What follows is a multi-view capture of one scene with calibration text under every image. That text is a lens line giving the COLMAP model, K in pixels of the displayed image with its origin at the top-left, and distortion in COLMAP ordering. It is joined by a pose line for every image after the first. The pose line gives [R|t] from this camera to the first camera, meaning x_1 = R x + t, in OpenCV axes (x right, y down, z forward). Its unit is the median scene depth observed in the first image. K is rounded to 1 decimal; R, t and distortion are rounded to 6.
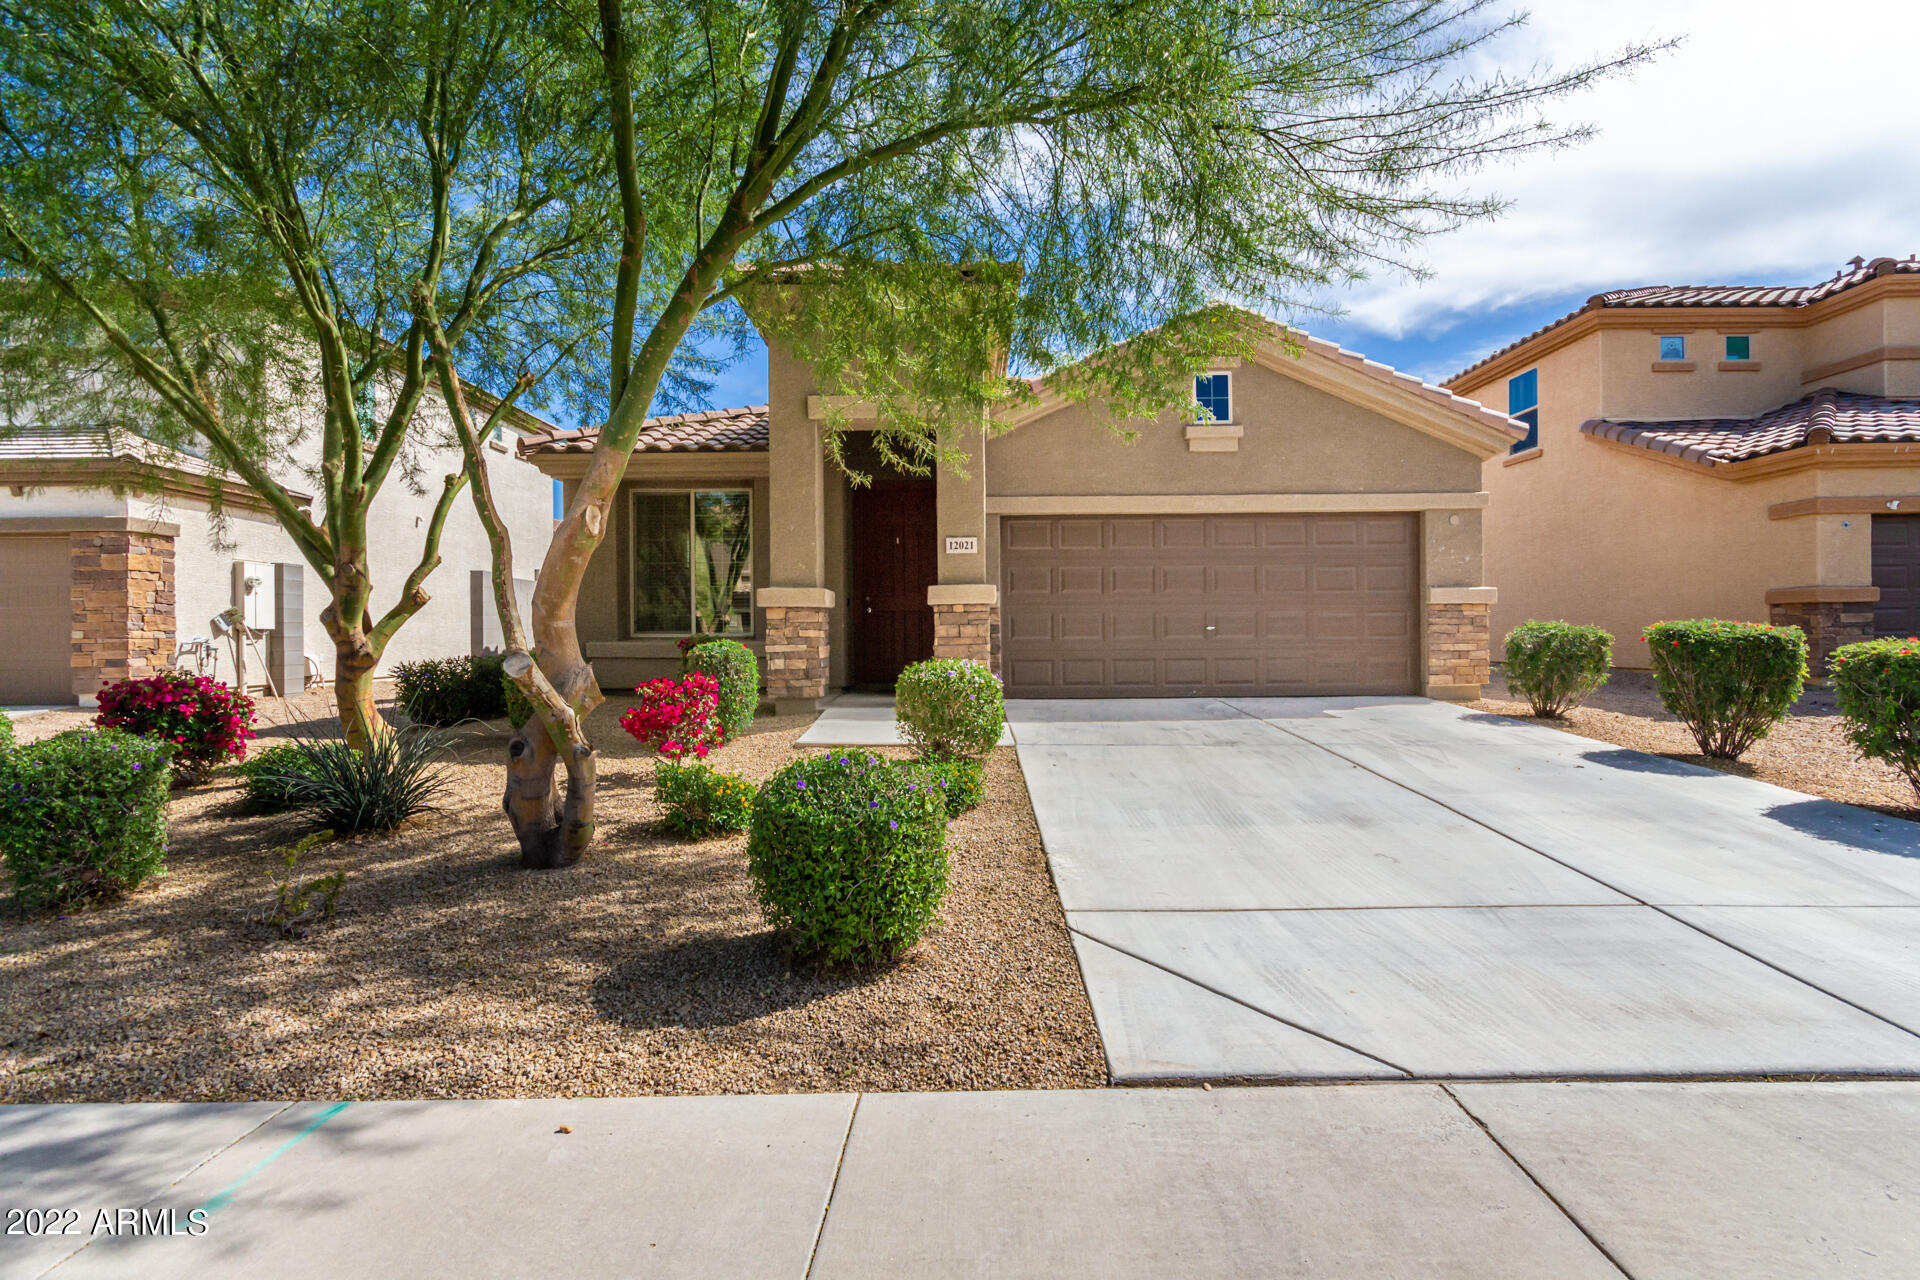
lens RADIAL K [[896.9, 0, 972.5], [0, 896.9, 641.4], [0, 0, 1]] dist [0.003159, 0.001386]
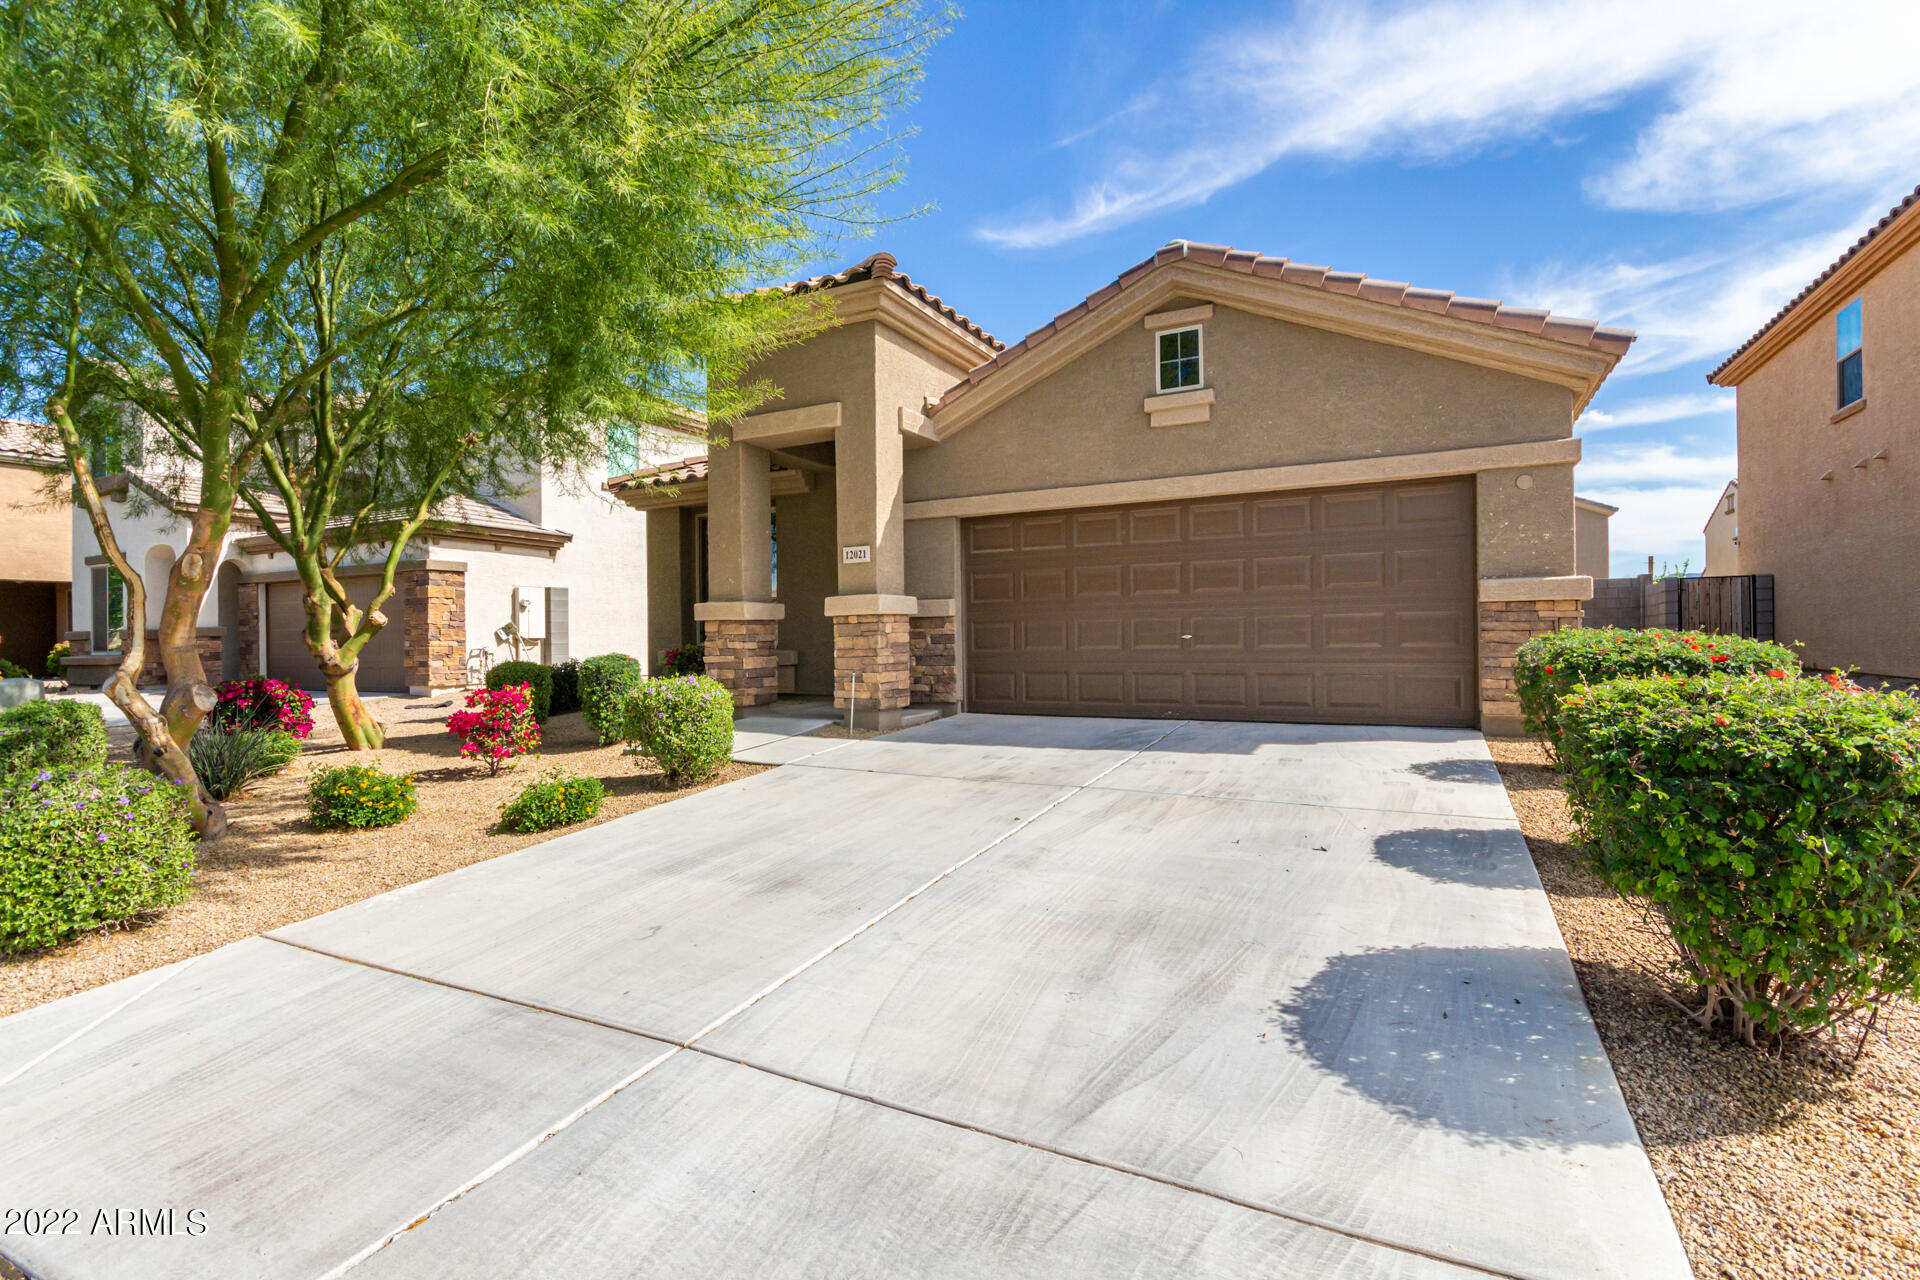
lens RADIAL K [[896.9, 0, 961.5], [0, 896.9, 635.0], [0, 0, 1]] dist [0.003159, 0.001386]
pose [[0.883667, -0.004854, -0.468092, 0.497852], [0.002993, 0.999984, -0.004719, -0.013615], [0.468107, 0.002769, 0.883667, 0.178541]]
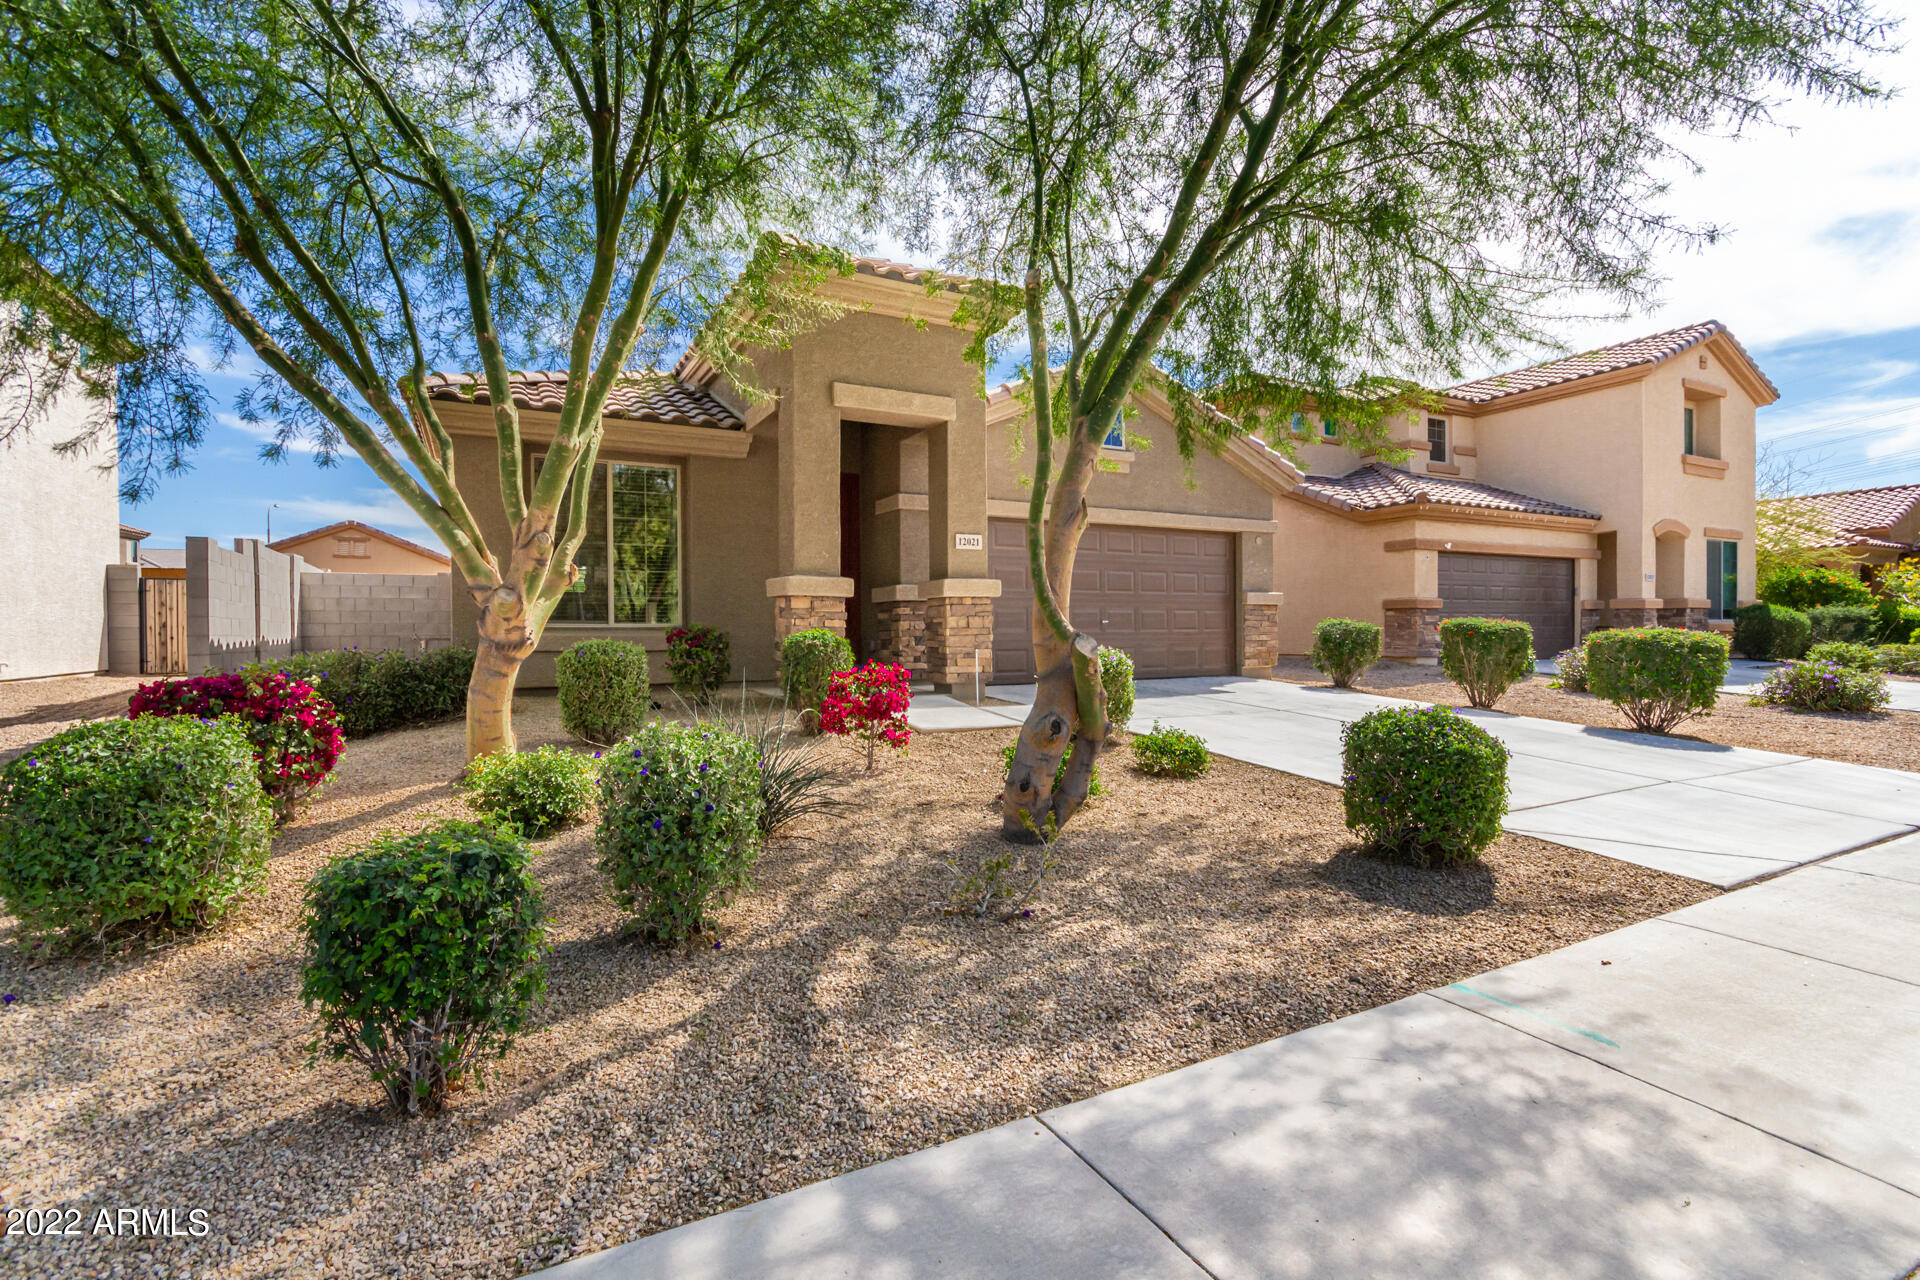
lens RADIAL K [[896.9, 0, 977.9], [0, 896.9, 637.3], [0, 0, 1]] dist [0.003159, 0.001386]
pose [[0.875245, 0.000008, 0.483679, -0.475520], [0.001019, 0.999998, -0.001861, 0.007939], [-0.483678, 0.002122, 0.875243, 0.056807]]
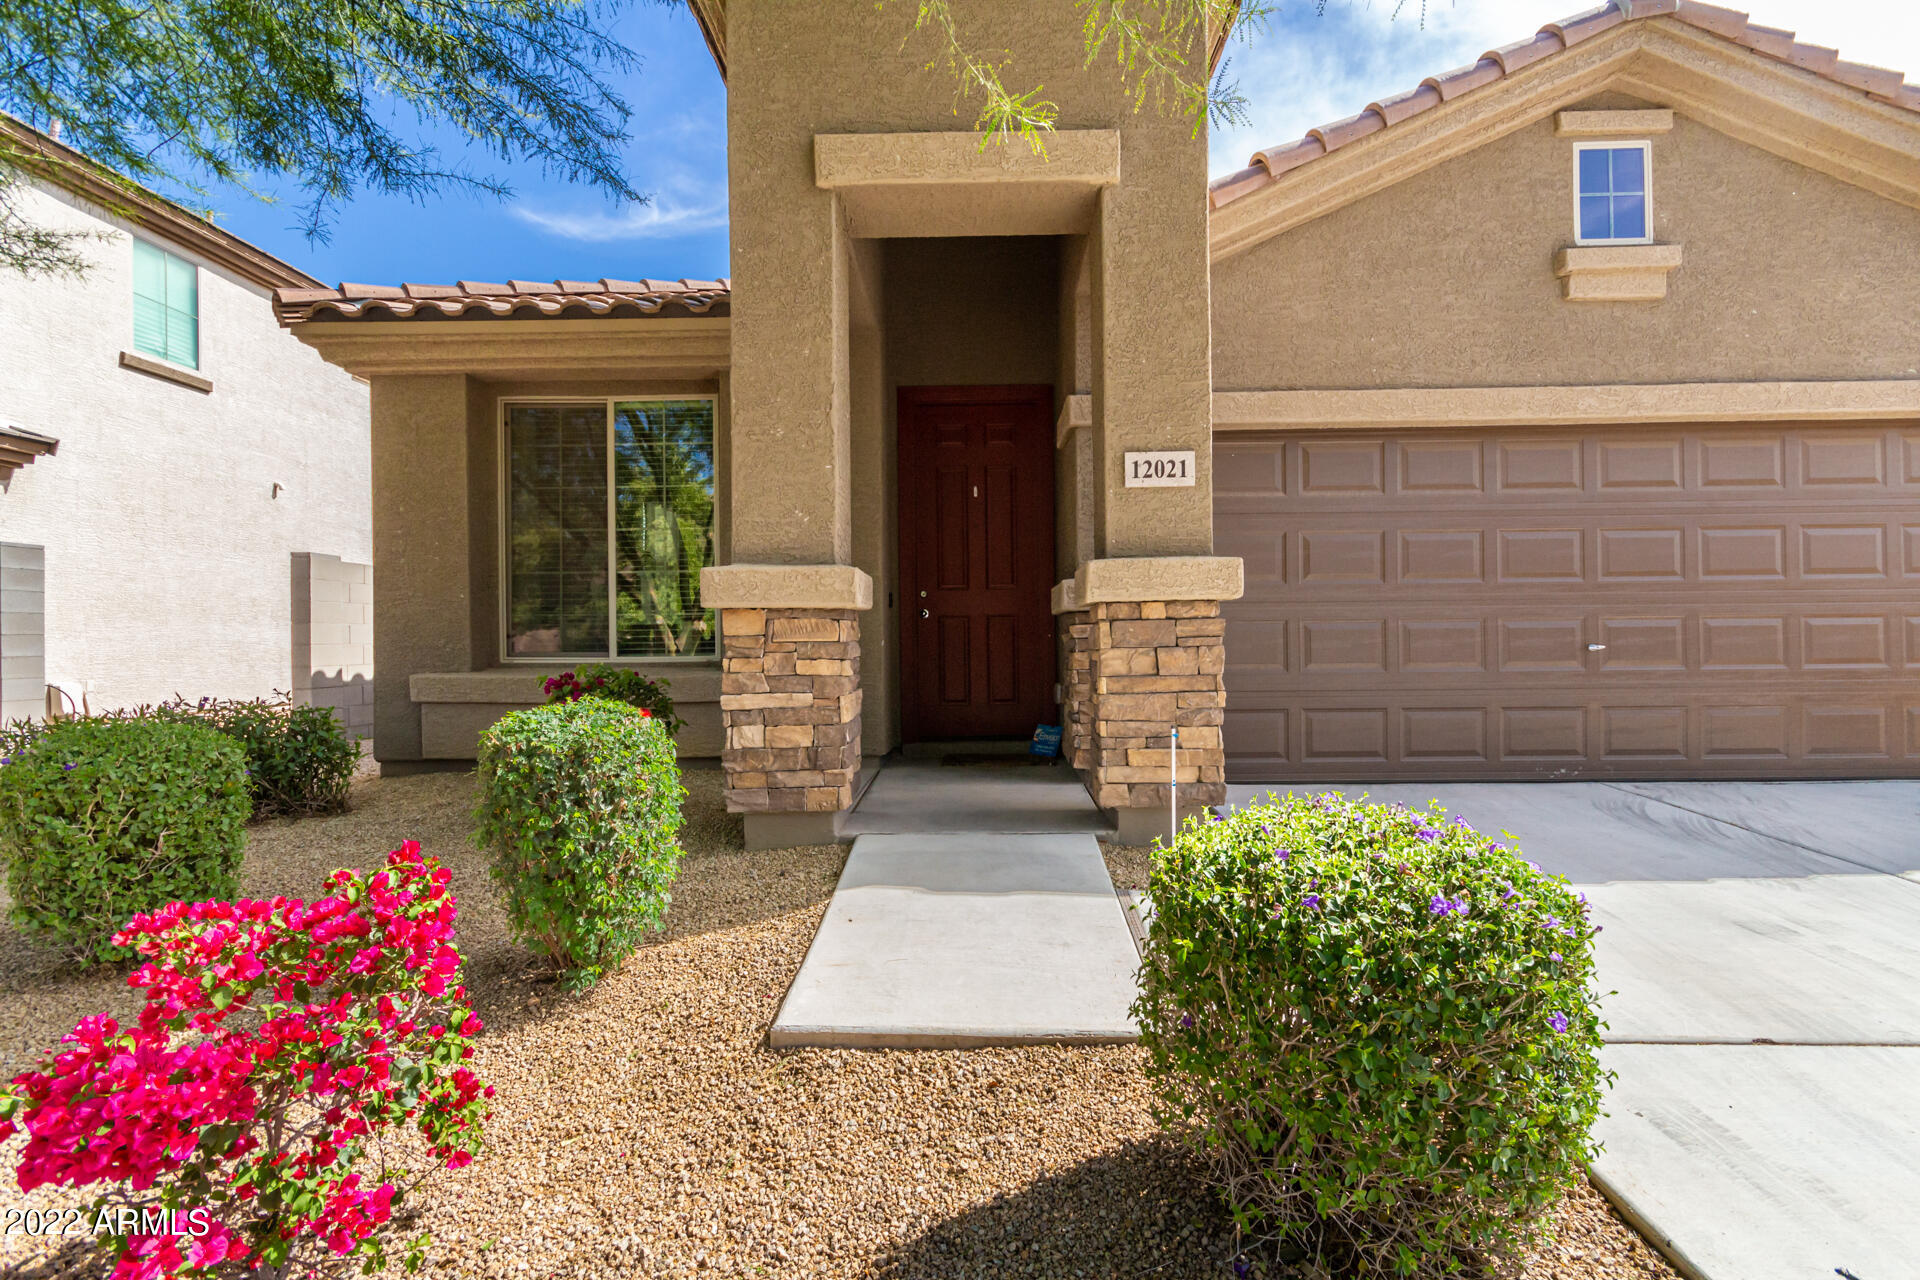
lens RADIAL K [[896.9, 0, 970.3], [0, 896.9, 638.9], [0, 0, 1]] dist [0.003159, 0.001386]
pose [[0.999835, -0.001887, -0.018059, -0.090108], [0.001811, 0.999989, -0.004245, -0.019241], [0.018066, 0.004211, 0.999828, 0.507711]]
